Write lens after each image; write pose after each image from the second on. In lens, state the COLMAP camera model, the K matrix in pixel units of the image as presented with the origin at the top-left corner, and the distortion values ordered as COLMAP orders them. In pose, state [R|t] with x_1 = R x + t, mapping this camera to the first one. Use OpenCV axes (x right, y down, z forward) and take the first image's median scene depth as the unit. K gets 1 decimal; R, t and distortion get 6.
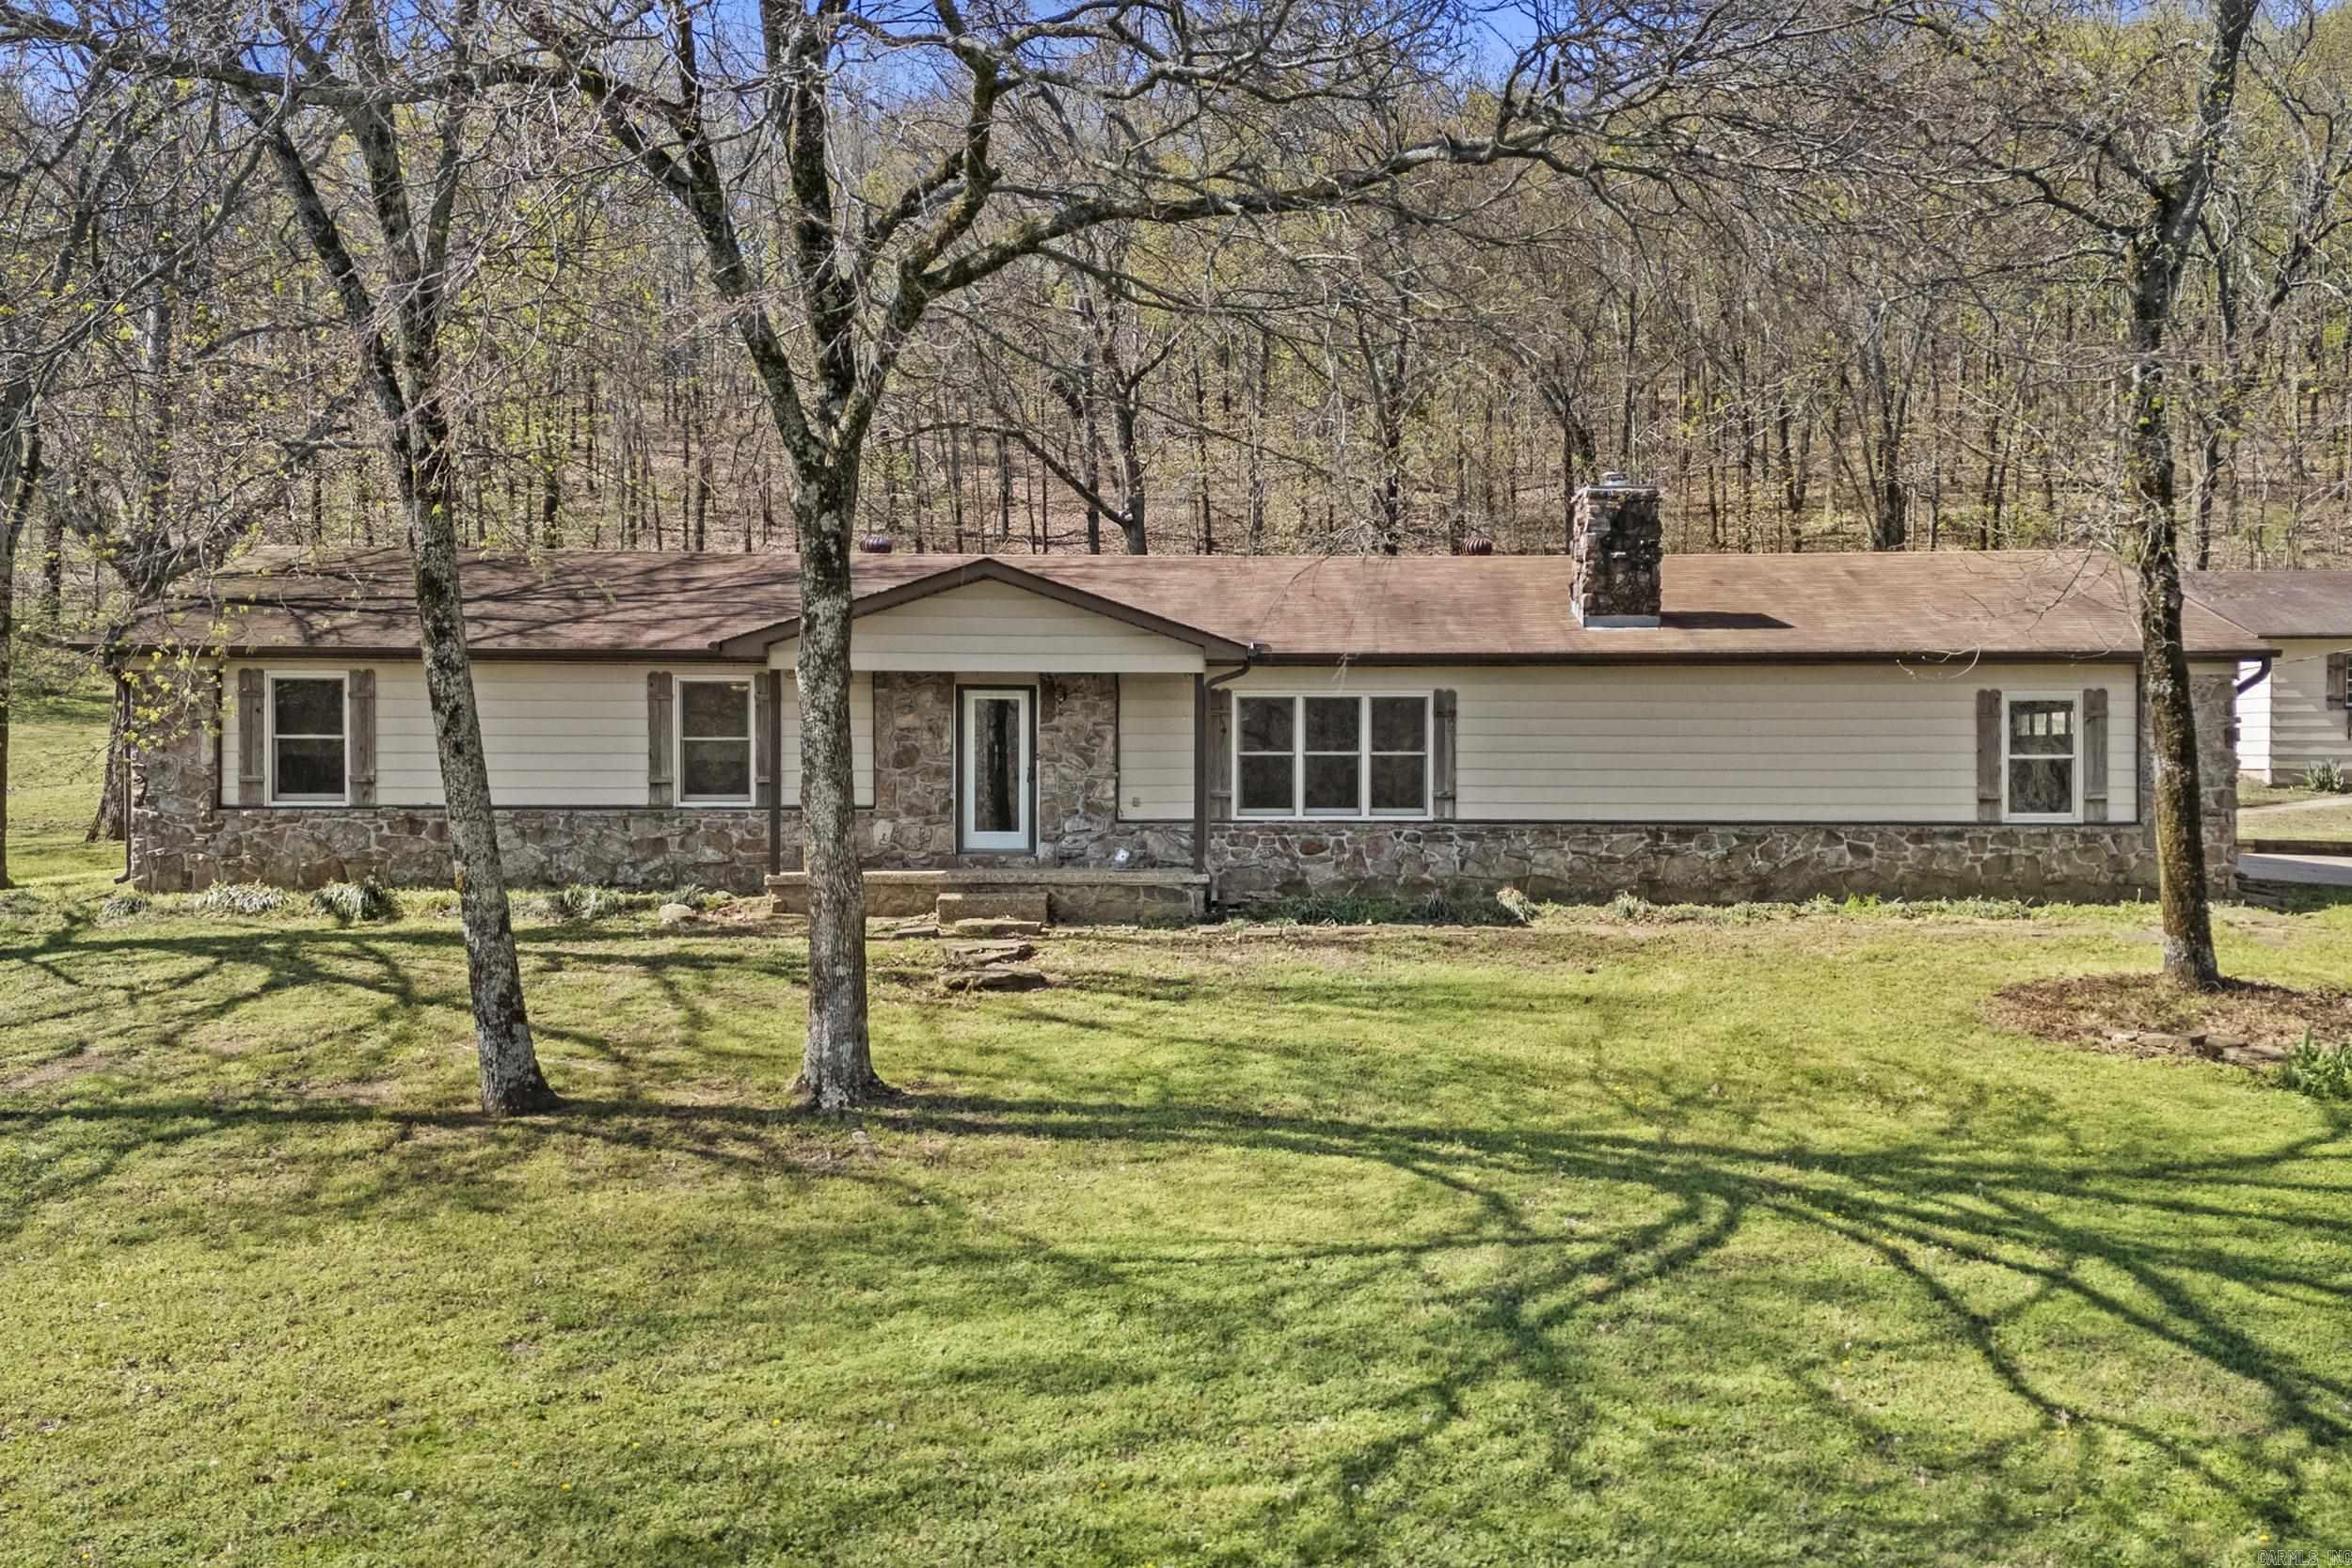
lens RADIAL K [[2063.8, 0, 1172.0], [0, 2063.8, 781.8], [0, 0, 1]] dist [0.054350, -0.013696]
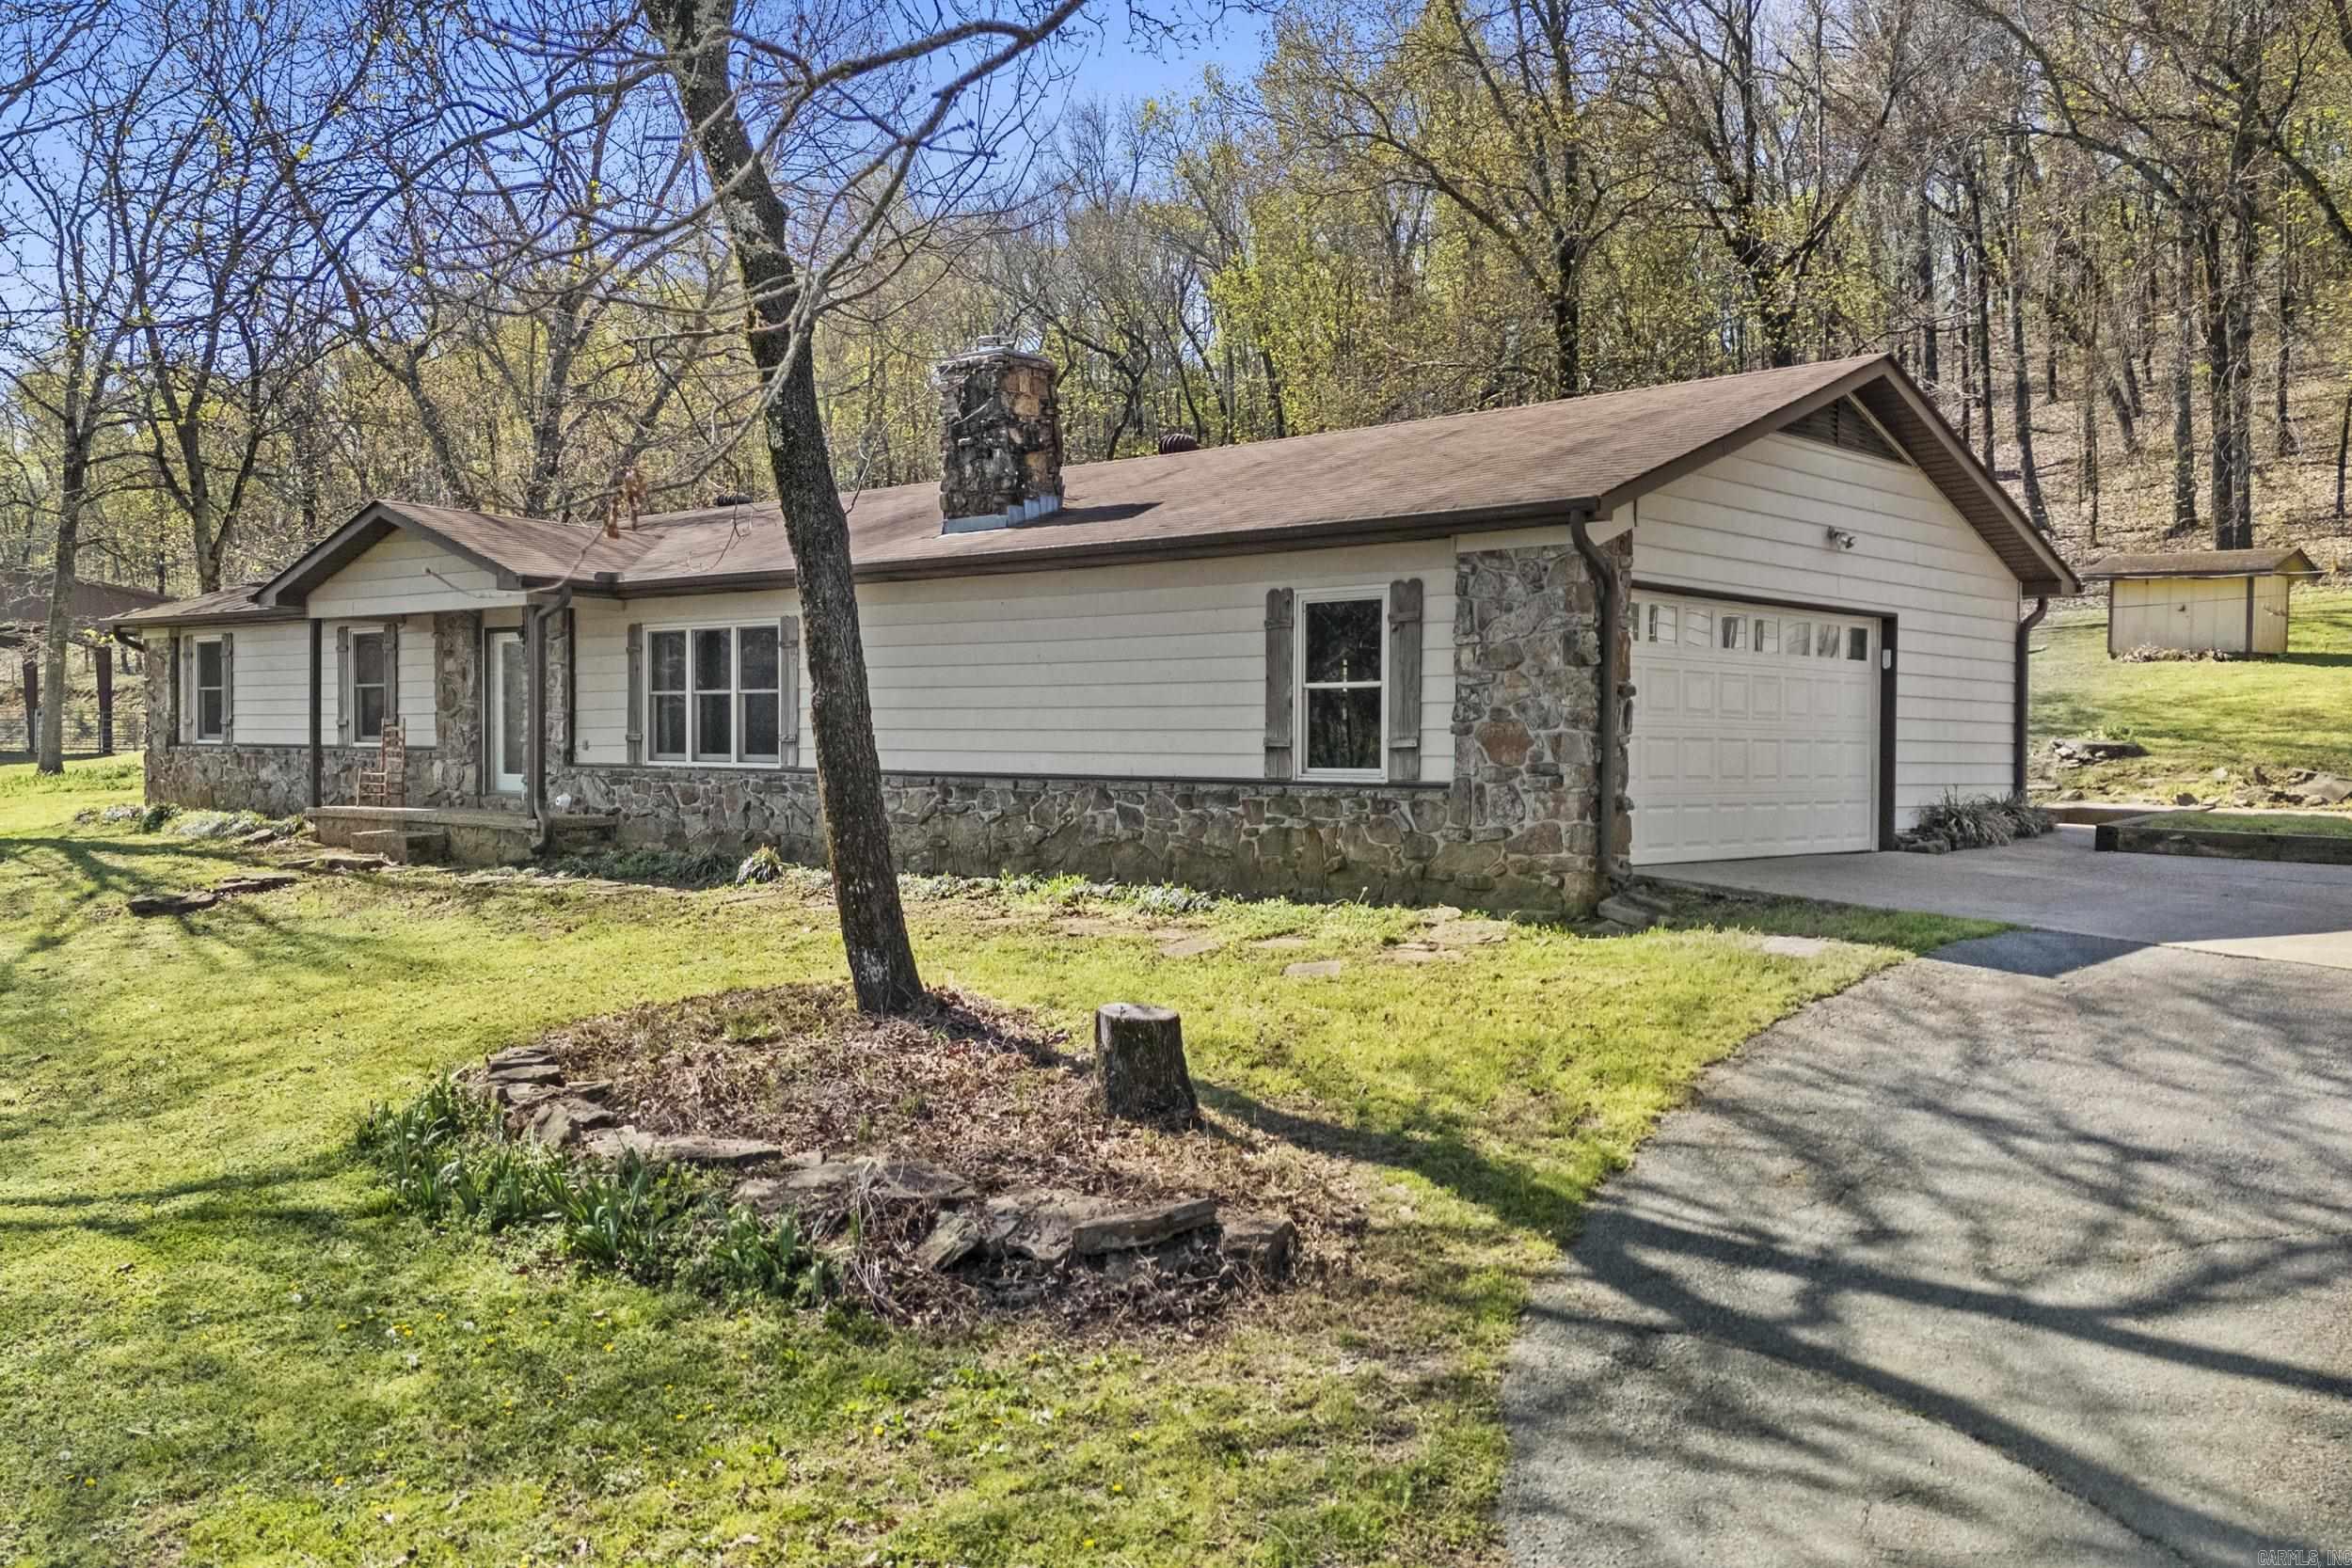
lens RADIAL K [[2063.8, 0, 1174.4], [0, 2063.8, 785.1], [0, 0, 1]] dist [0.054350, -0.013696]
pose [[0.734422, 0.017438, -0.678469, 0.836293], [-0.014889, 0.999843, 0.009582, 0.015123], [0.678530, 0.003064, 0.734566, 0.476435]]
